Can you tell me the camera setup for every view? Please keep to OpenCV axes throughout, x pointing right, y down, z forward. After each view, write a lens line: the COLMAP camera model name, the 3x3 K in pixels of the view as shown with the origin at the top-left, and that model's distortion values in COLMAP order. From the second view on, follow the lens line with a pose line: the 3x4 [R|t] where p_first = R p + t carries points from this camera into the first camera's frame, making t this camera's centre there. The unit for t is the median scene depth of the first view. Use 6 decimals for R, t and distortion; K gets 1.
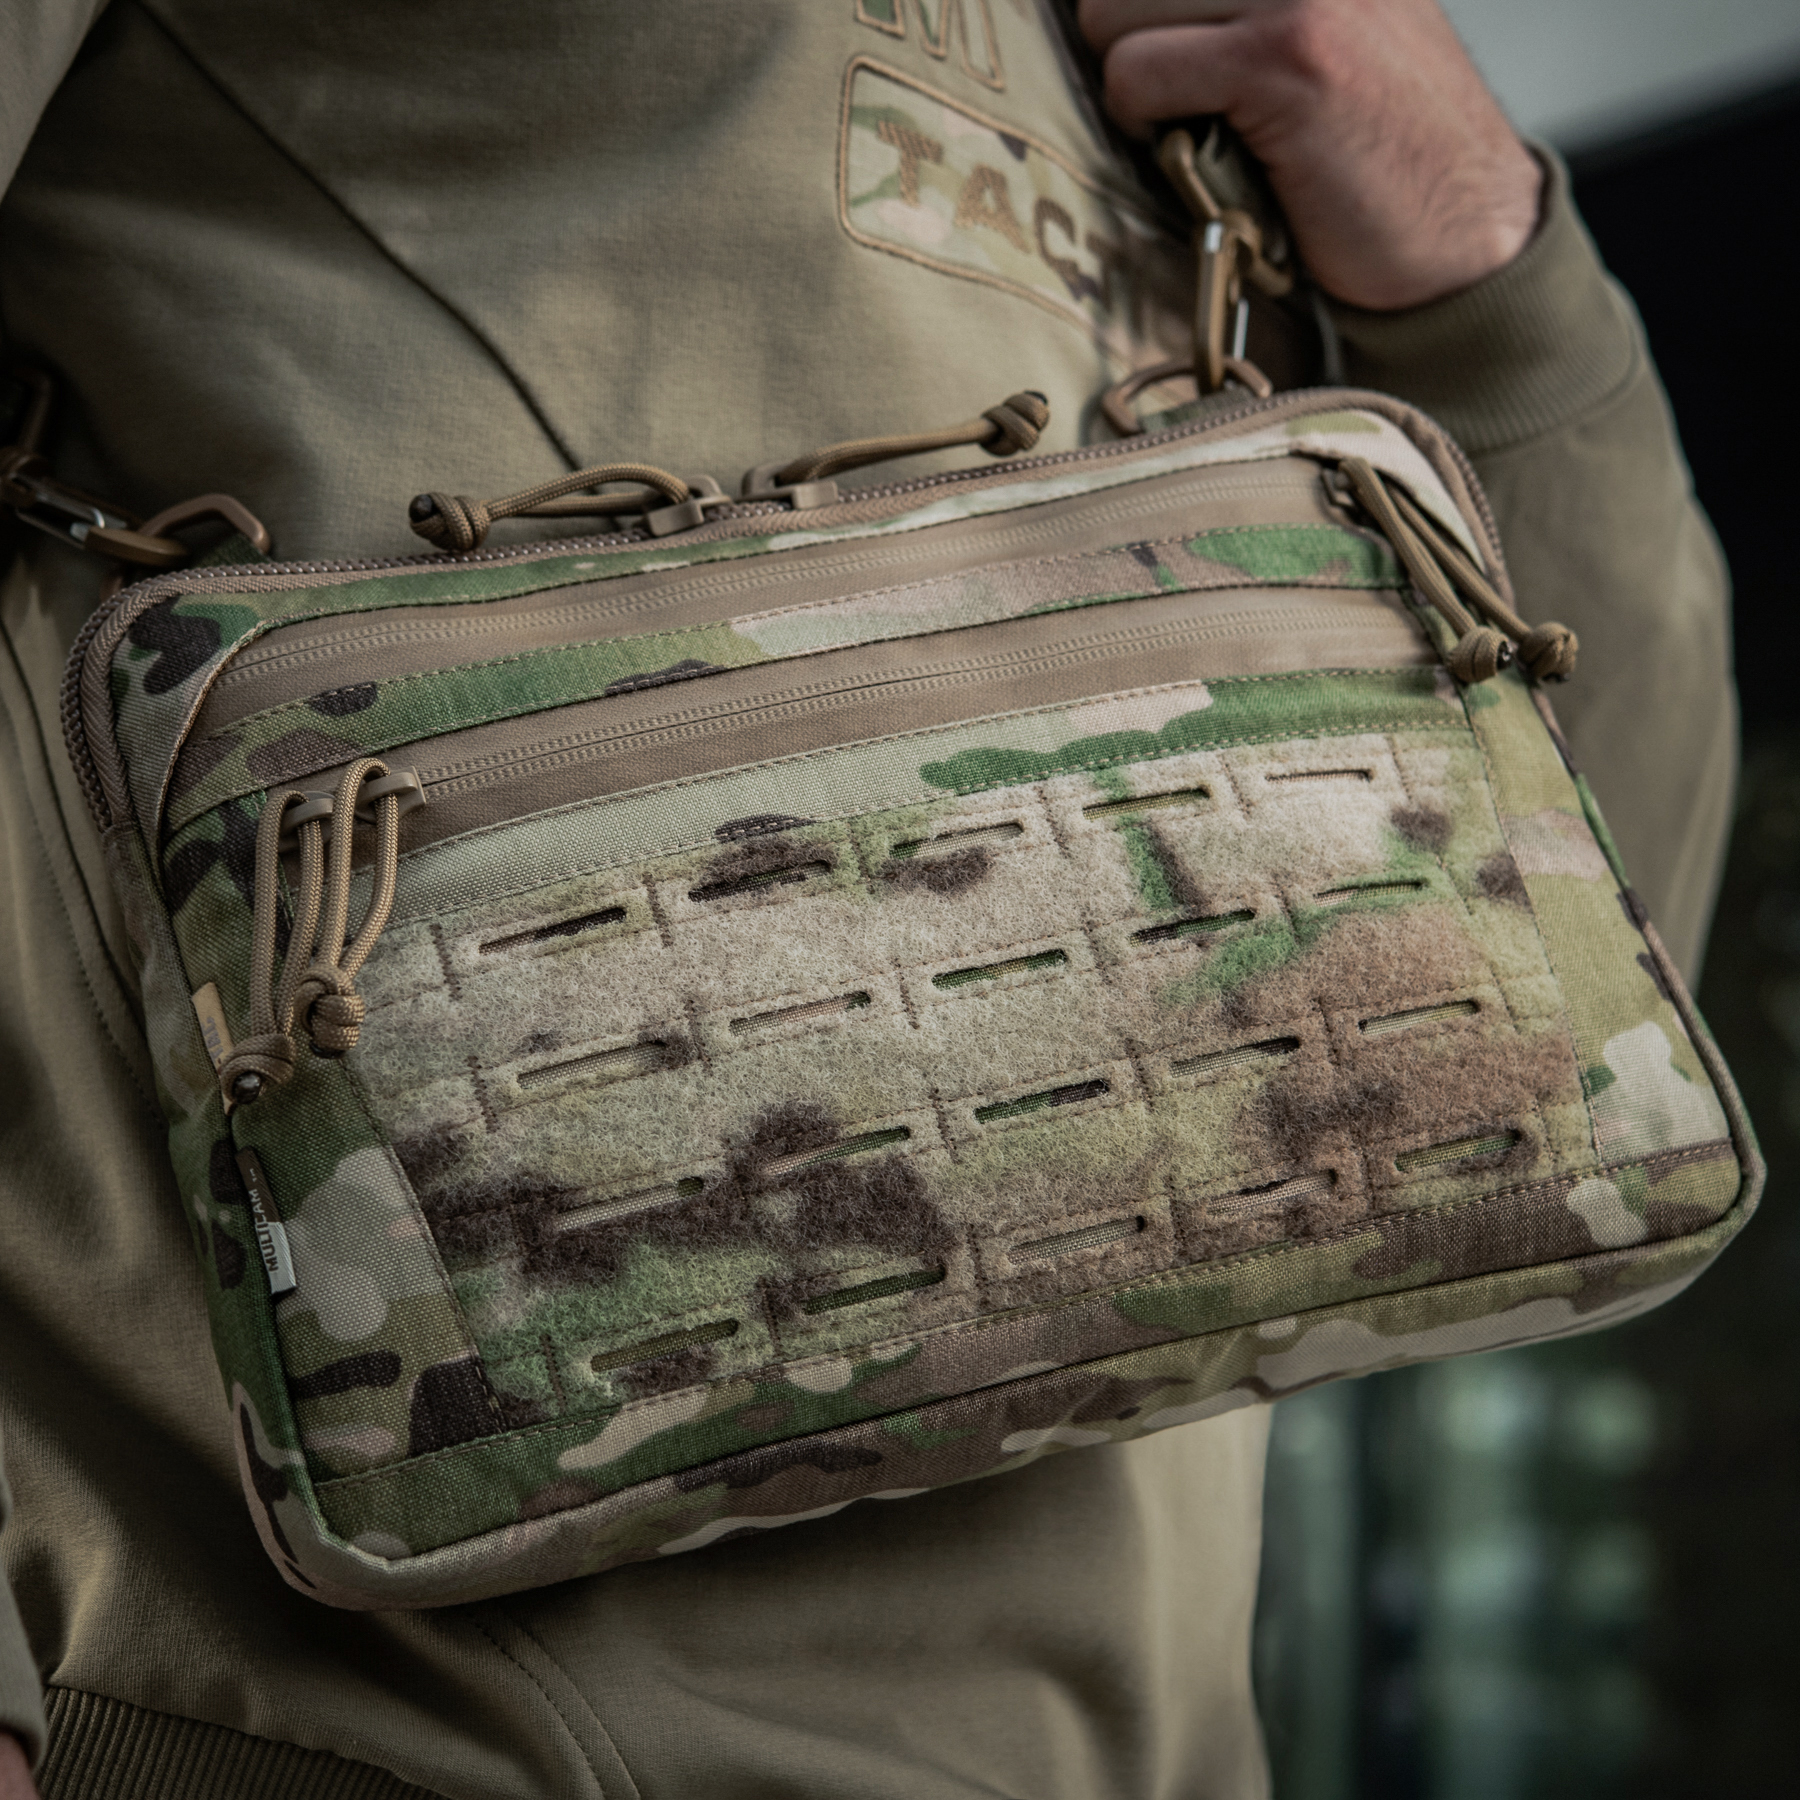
lens RADIAL K [[5127.8, 0, 900.0], [0, 5127.8, 900.0], [0, 0, 1]] dist [0.004989, 1.023289]
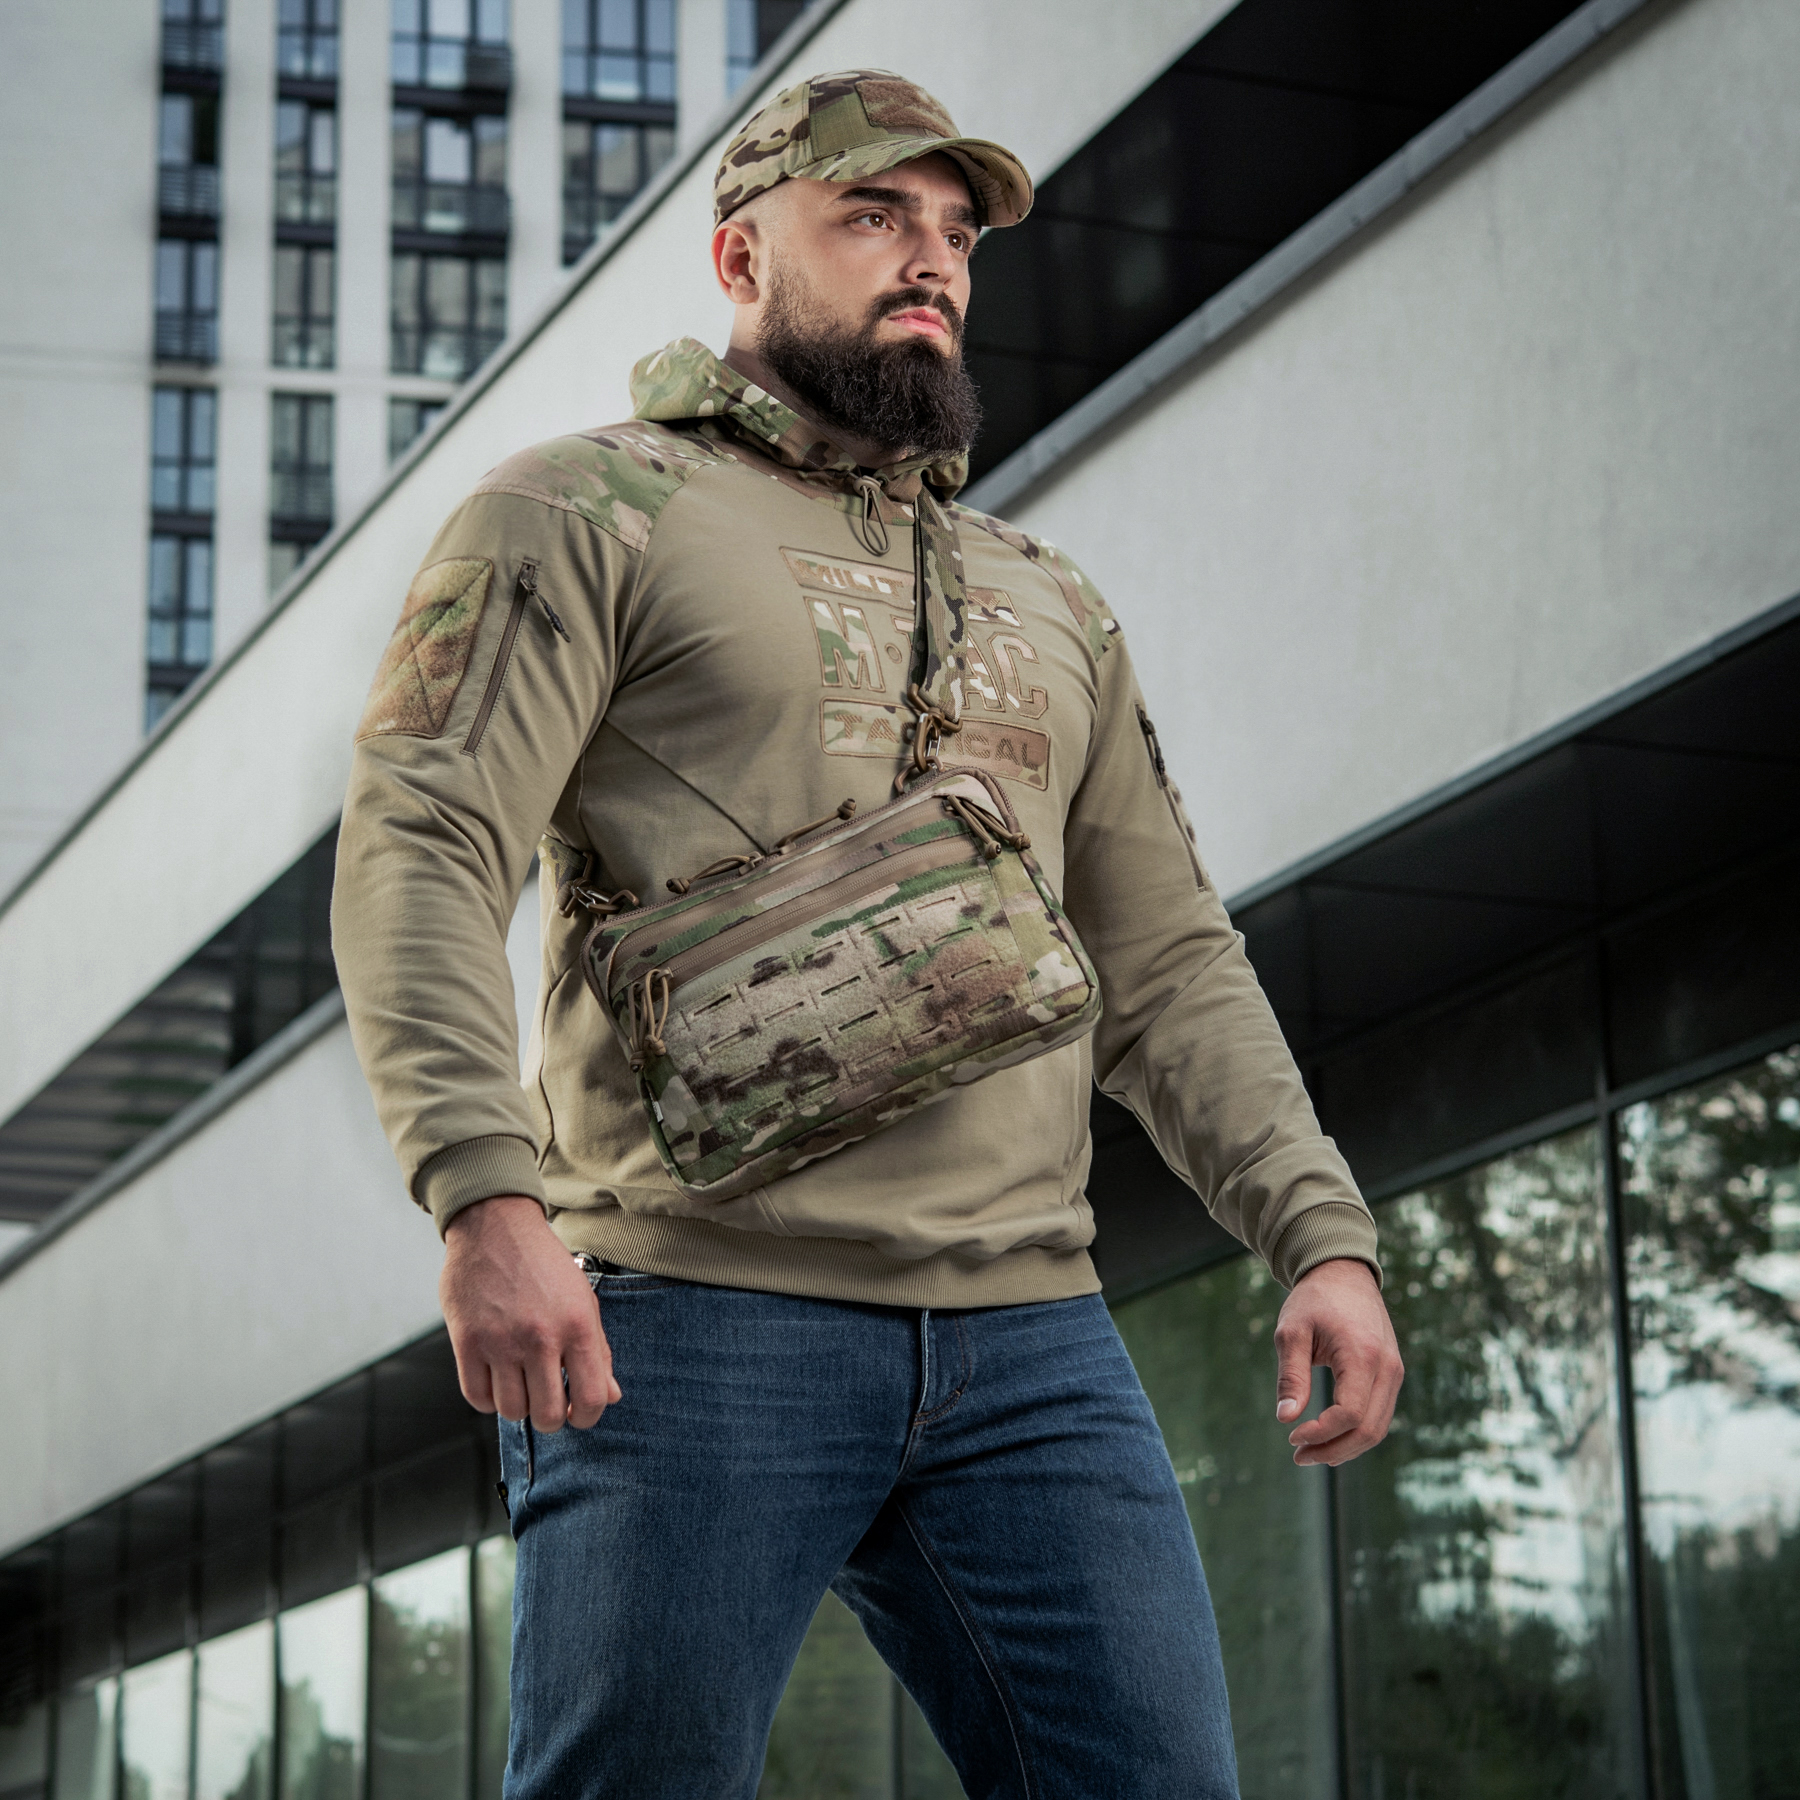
lens RADIAL K [[5128.0, 0, 902.2], [0, 5128.0, 1271.5], [0, 0, 1]] dist [-0.753565, 0.586292]
pose [[0.933030, -0.197909, -0.300477, 1.060111], [0.234812, 0.967700, 0.091756, -0.107339], [0.272612, -0.156167, 0.949365, -2.302188]]
